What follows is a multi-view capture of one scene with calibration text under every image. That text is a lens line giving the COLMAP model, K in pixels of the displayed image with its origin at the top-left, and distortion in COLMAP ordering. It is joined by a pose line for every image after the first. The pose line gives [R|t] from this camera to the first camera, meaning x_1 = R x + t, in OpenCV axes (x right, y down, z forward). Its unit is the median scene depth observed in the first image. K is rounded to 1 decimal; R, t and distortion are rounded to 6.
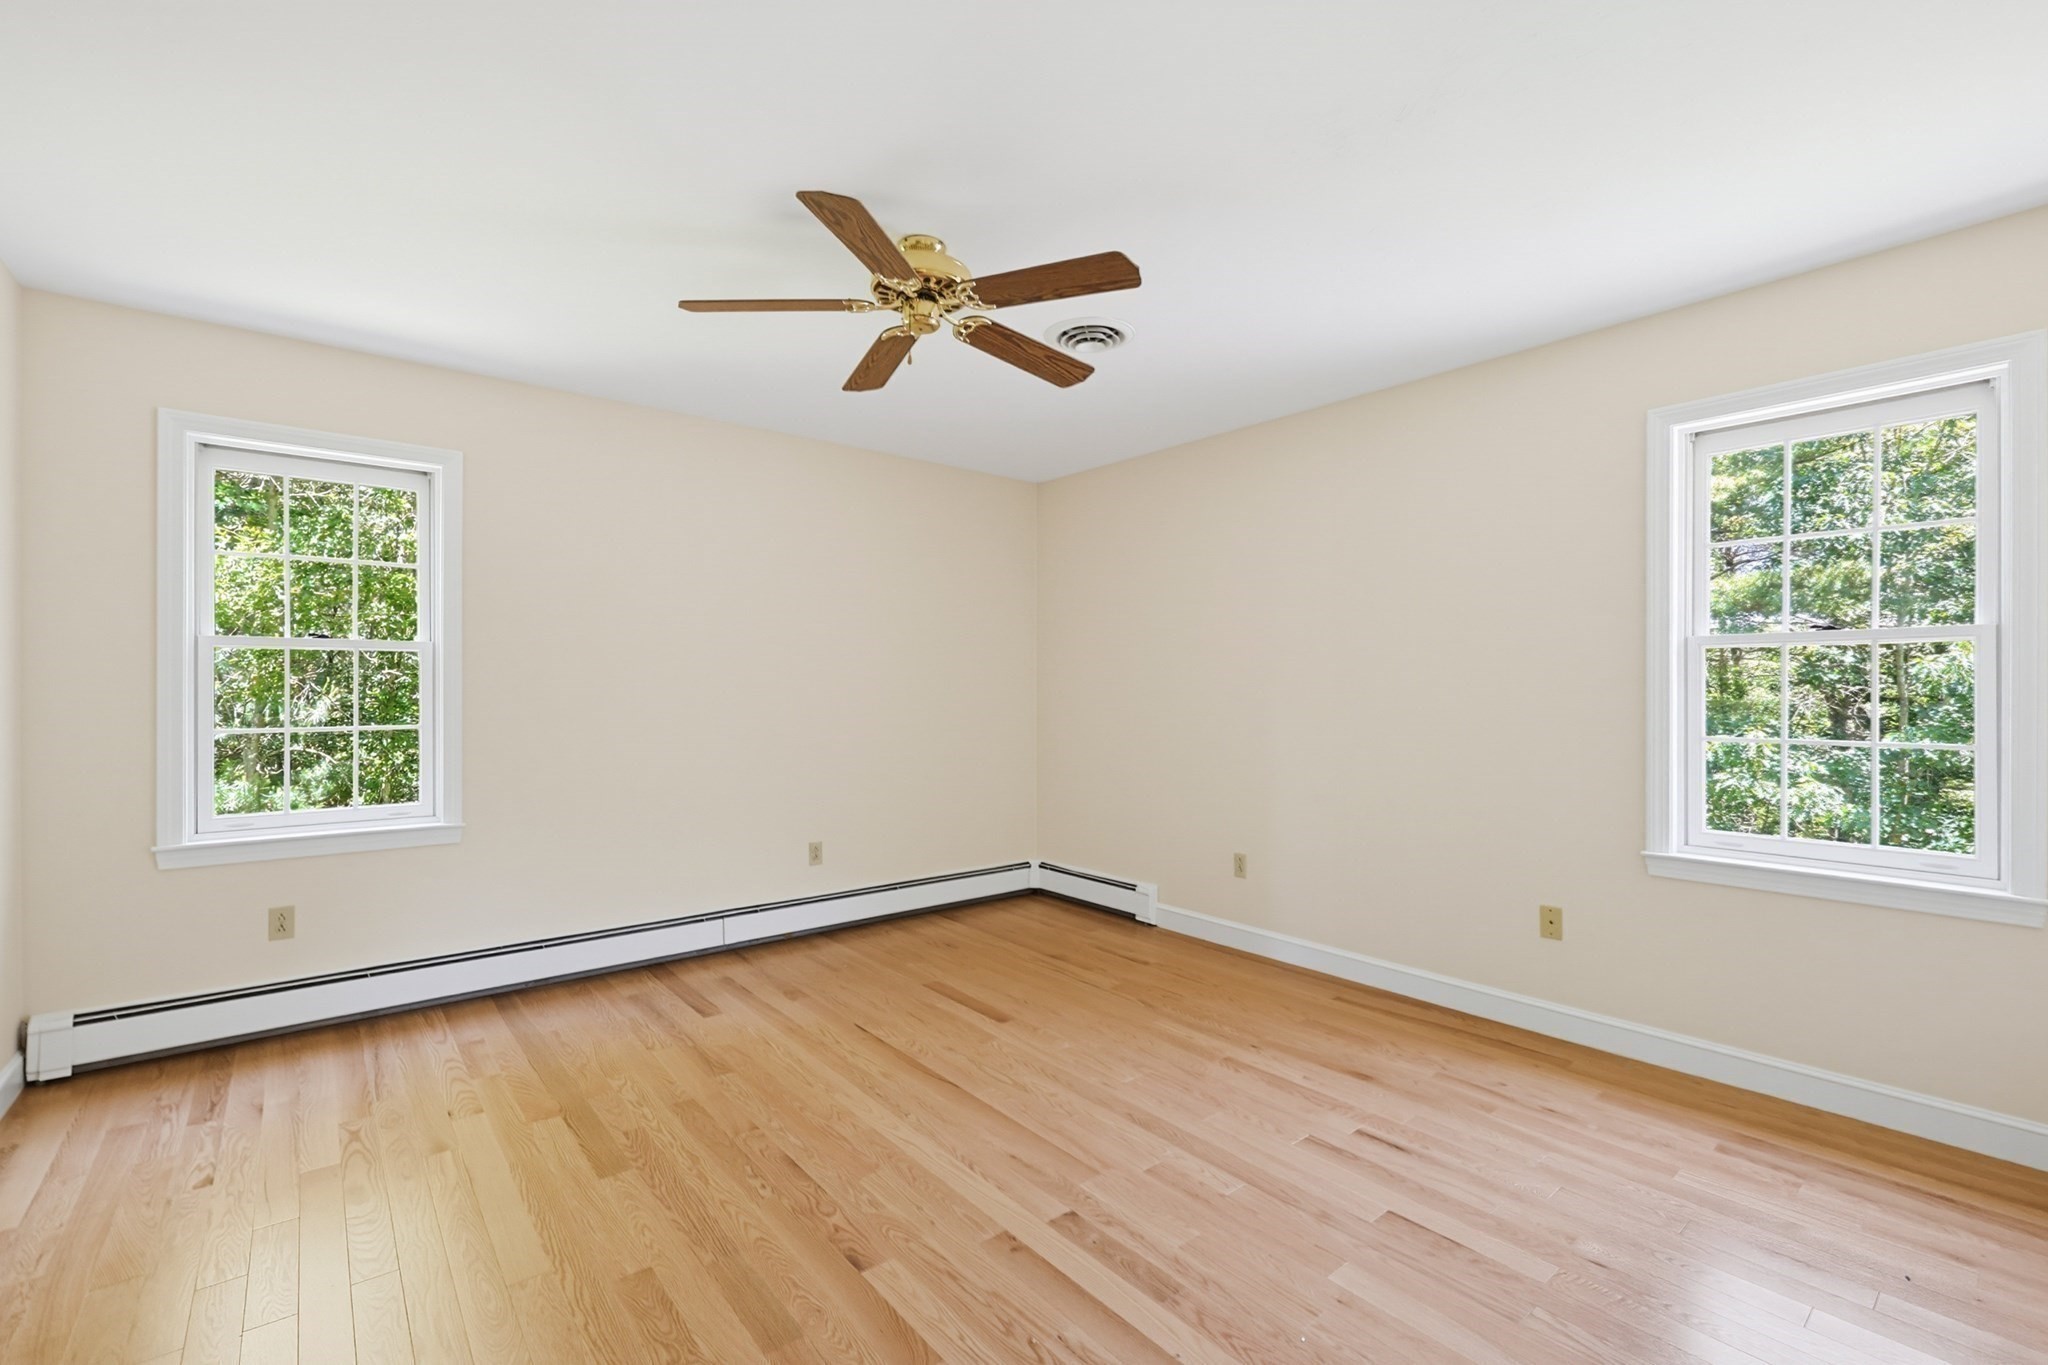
lens RADIAL K [[880.8, 0, 1036.9], [0, 880.8, 683.1], [0, 0, 1]] dist [-0.000603, -0.000344]
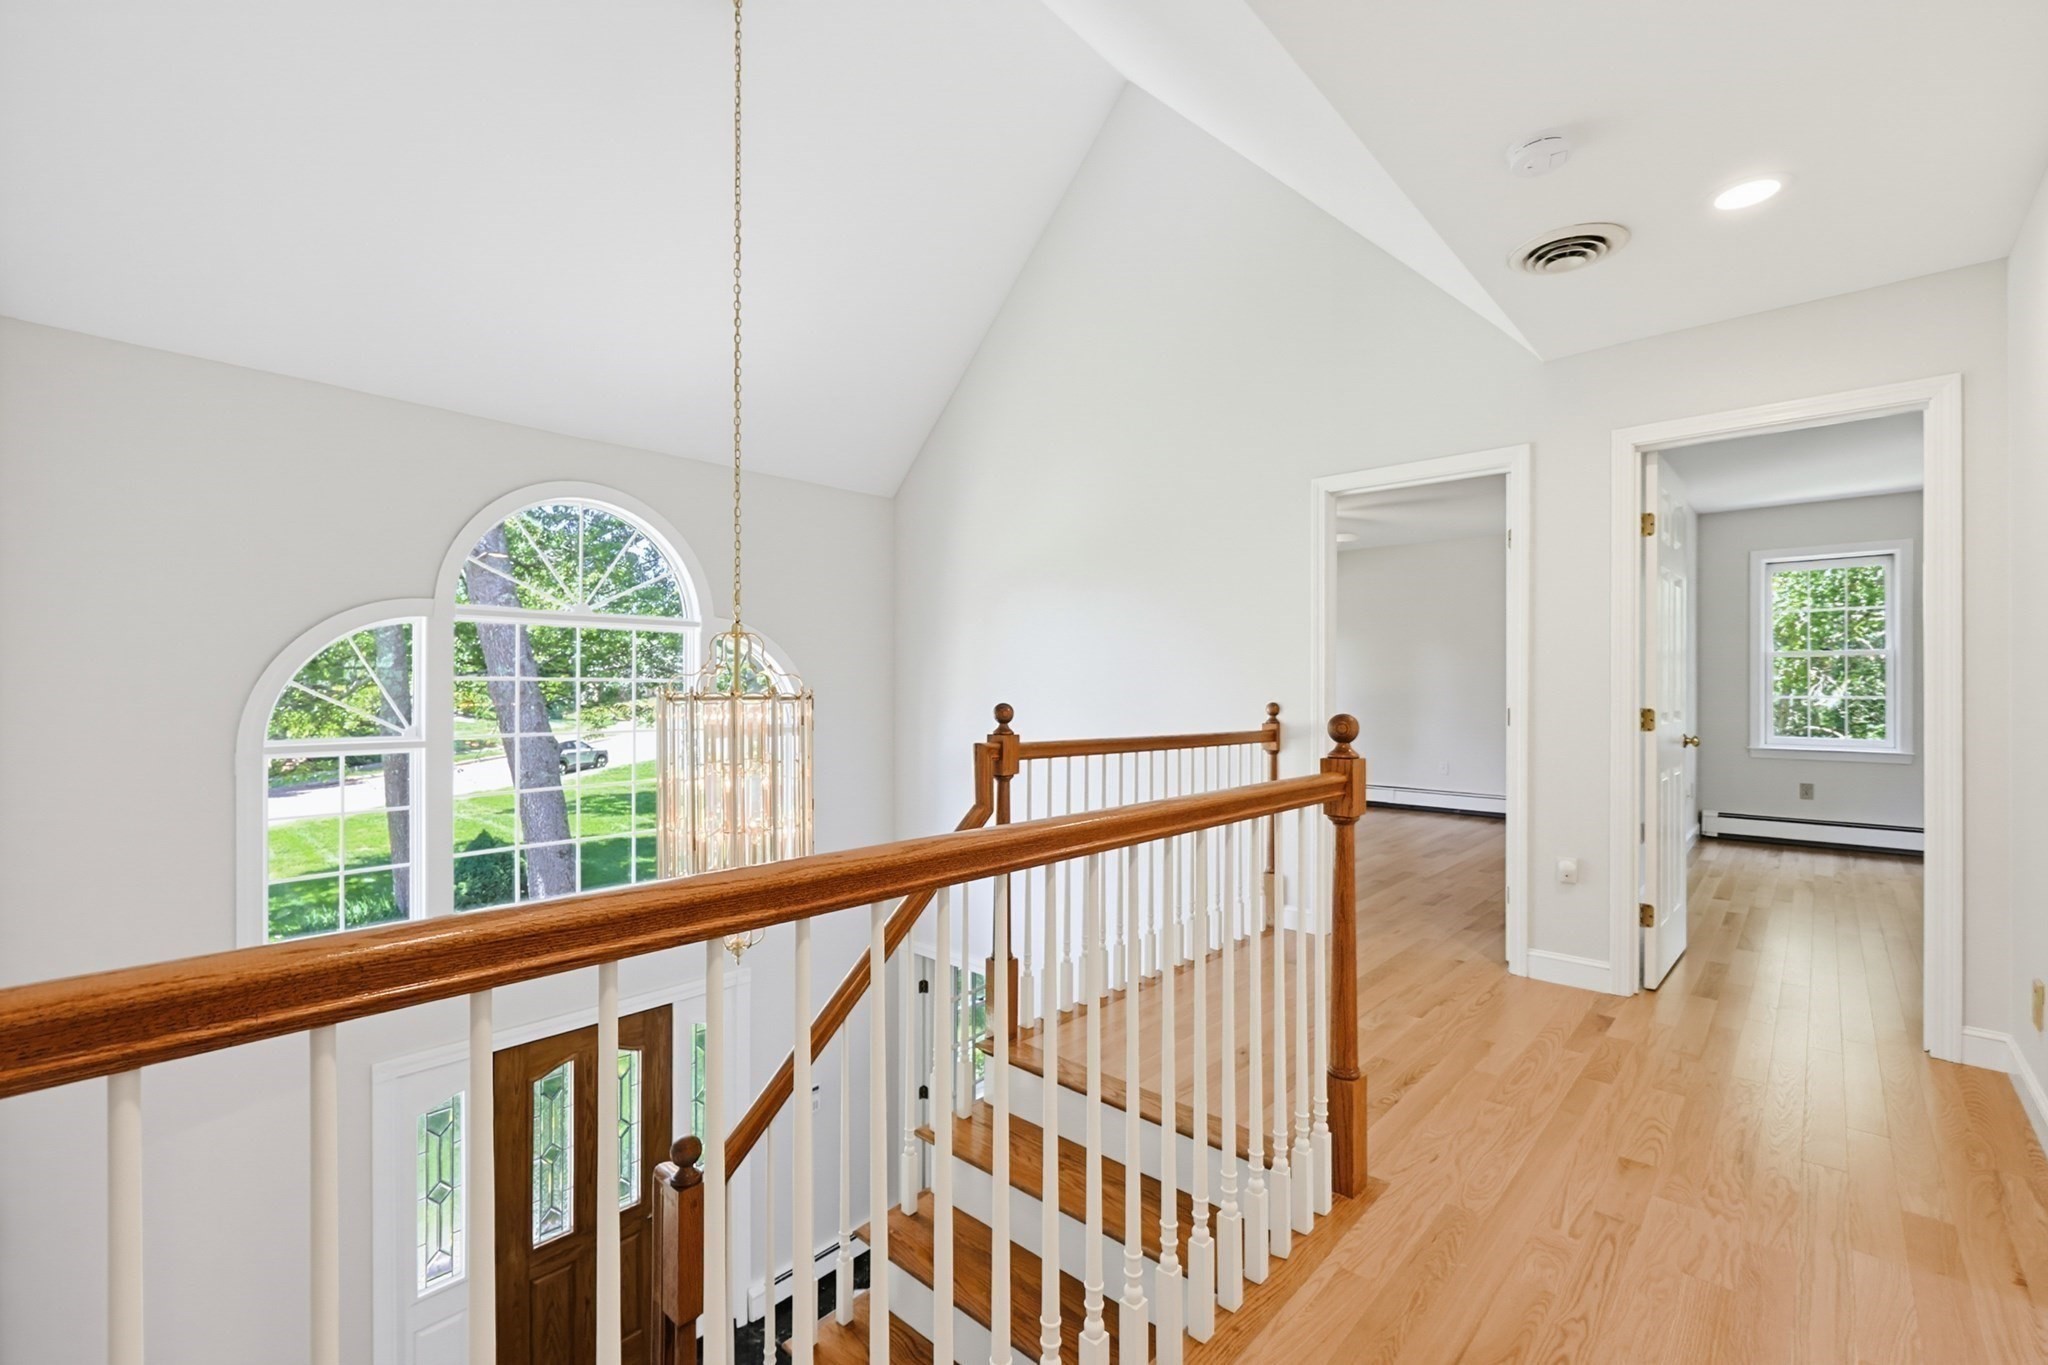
lens RADIAL K [[880.8, 0, 1036.9], [0, 880.8, 683.1], [0, 0, 1]] dist [-0.000603, -0.000344]
pose [[0.144284, -0.004004, -0.989528, 0.912254], [0.003445, 0.999988, -0.003544, 0.028259], [0.989530, -0.002898, 0.144296, -1.068385]]
